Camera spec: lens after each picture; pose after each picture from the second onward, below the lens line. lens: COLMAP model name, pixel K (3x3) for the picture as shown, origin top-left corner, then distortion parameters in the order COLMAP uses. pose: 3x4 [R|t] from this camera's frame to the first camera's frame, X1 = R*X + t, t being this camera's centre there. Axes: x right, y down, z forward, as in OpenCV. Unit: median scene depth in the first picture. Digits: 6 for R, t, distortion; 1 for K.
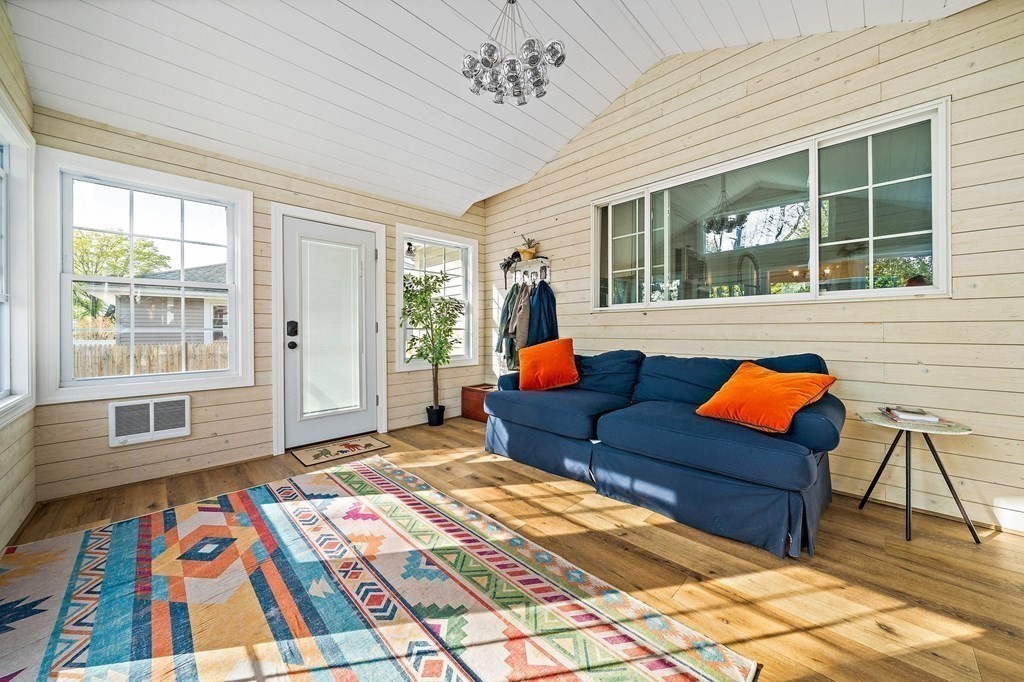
lens RADIAL K [[364.9, 0, 516.7], [0, 364.9, 341.2], [0, 0, 1]] dist [-0.008636, -0.000115]
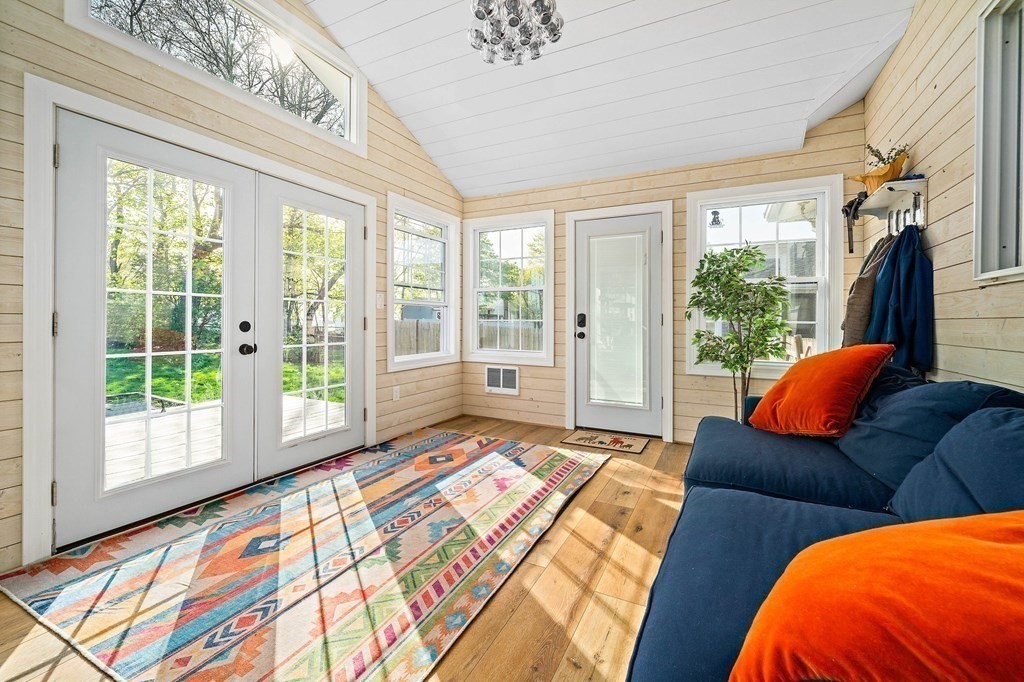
lens RADIAL K [[418.0, 0, 513.0], [0, 418.0, 333.9], [0, 0, 1]] dist [-0.000107, -0.000008]
pose [[0.306443, 0.036626, -0.951184, 0.761708], [-0.038322, 0.998924, 0.026118, -0.026587], [0.951117, 0.028447, 0.307517, 0.570230]]
